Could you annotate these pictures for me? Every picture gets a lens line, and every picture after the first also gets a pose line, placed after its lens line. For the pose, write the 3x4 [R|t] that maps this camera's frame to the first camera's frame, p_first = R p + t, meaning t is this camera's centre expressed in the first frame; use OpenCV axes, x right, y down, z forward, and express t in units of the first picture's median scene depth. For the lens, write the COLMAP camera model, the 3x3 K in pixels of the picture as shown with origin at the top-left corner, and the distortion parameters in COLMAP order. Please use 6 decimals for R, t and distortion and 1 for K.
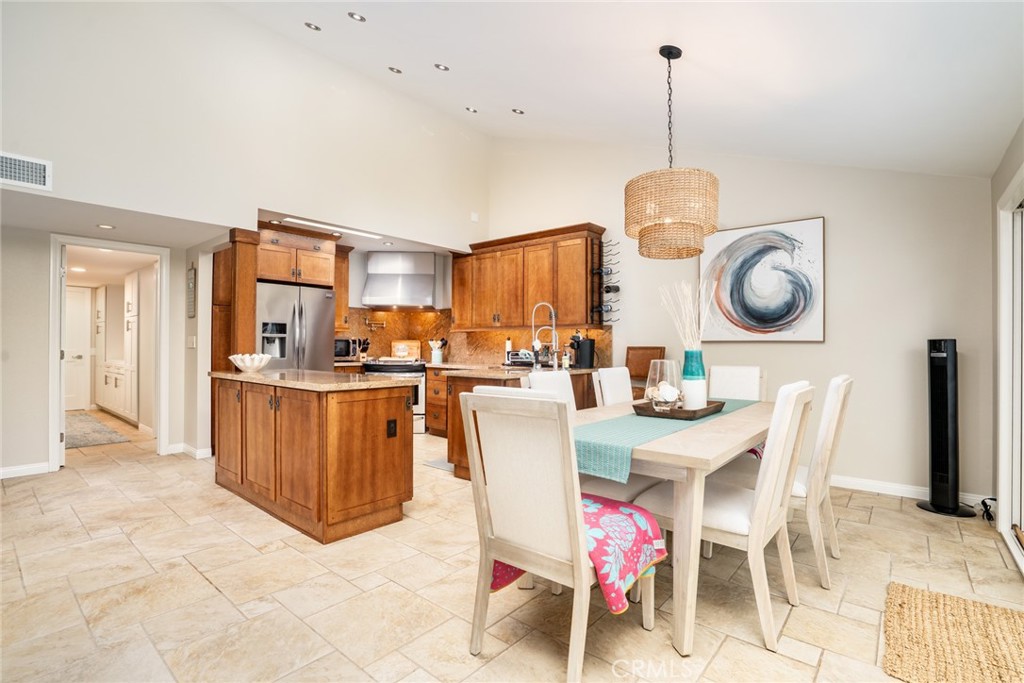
lens RADIAL K [[478.5, 0, 512.0], [0, 478.5, 341.5], [0, 0, 1]] dist [-0.069010, 0.033541]
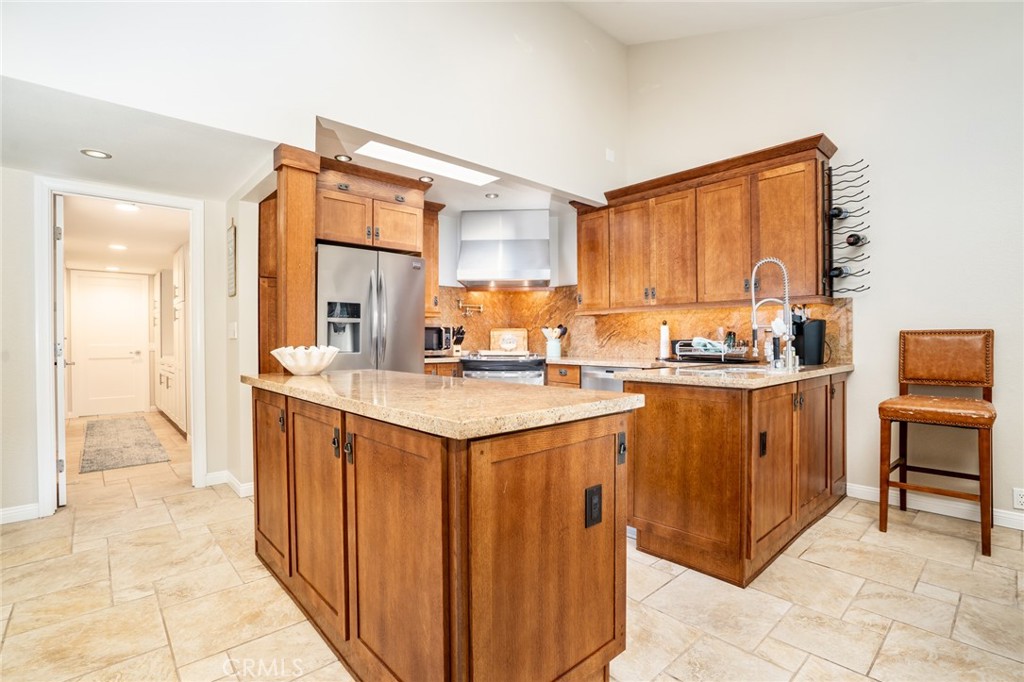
lens RADIAL K [[478.5, 0, 512.0], [0, 478.5, 341.0], [0, 0, 1]] dist [-0.069010, 0.033541]
pose [[0.991172, -0.008317, -0.132322, -0.155529], [0.009983, 0.999879, 0.011928, 0.011291], [0.132207, -0.013144, 0.991135, 0.315912]]
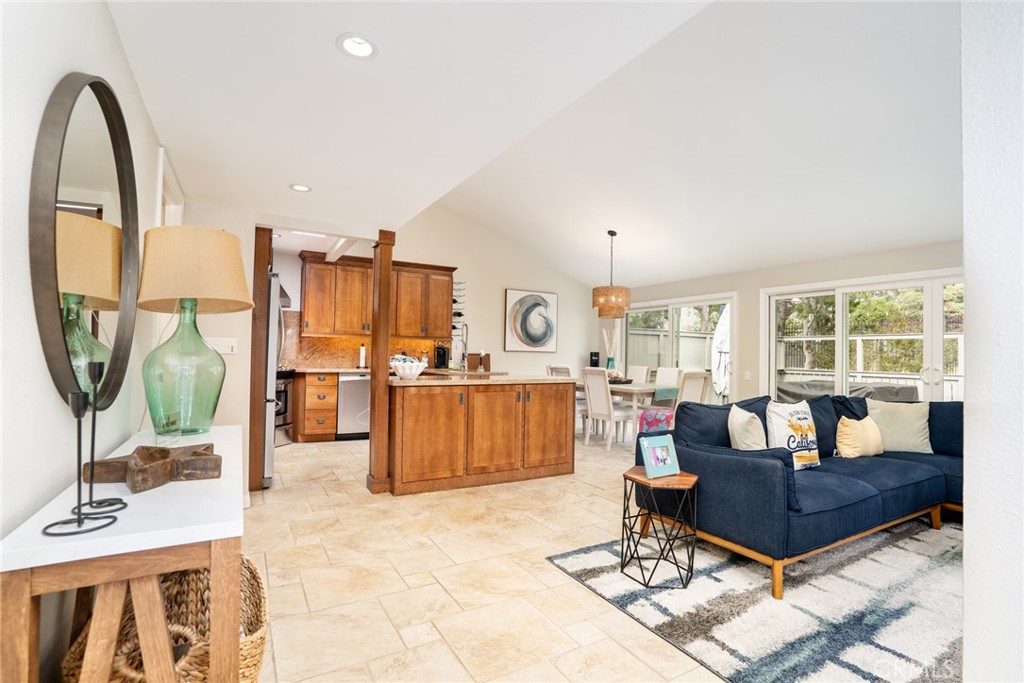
lens RADIAL K [[478.5, 0, 512.0], [0, 478.5, 341.5], [0, 0, 1]] dist [-0.069010, 0.033541]
pose [[0.340503, 0.024091, 0.939935, -1.074030], [-0.024517, 0.999559, -0.016738, -0.004362], [-0.939924, -0.017345, 0.340944, 0.322611]]
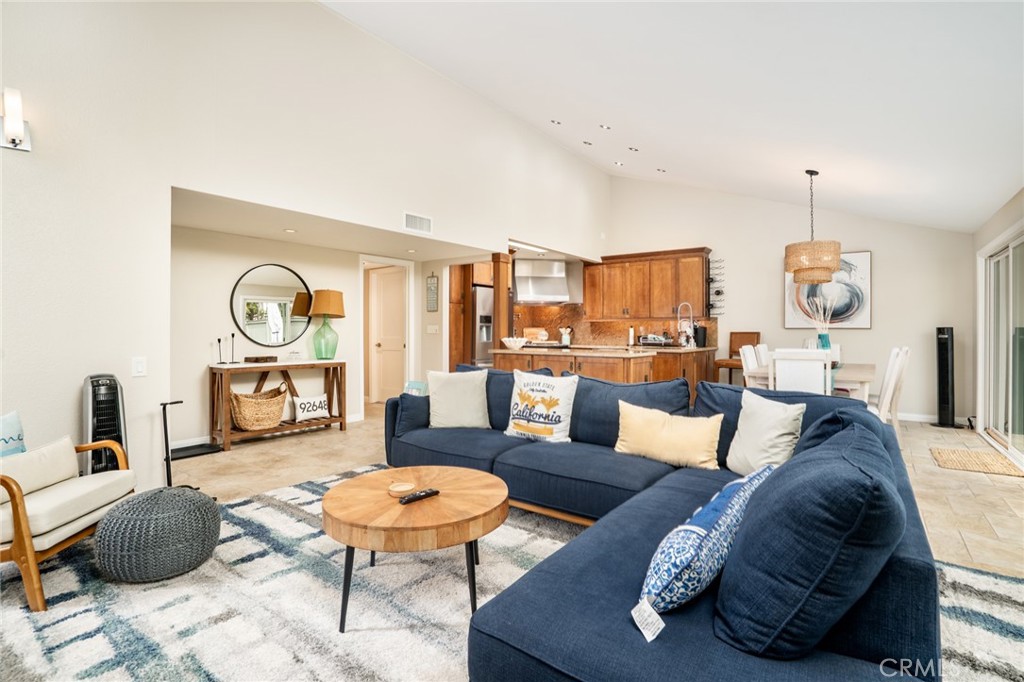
lens RADIAL K [[486.6, 0, 516.3], [0, 486.6, 329.0], [0, 0, 1]] dist [-0.068643, 0.037241]
pose [[0.998098, -0.000604, 0.061646, -0.475921], [0.000565, 1.000000, 0.000658, -0.000104], [-0.061647, -0.000622, 0.998098, -0.404121]]
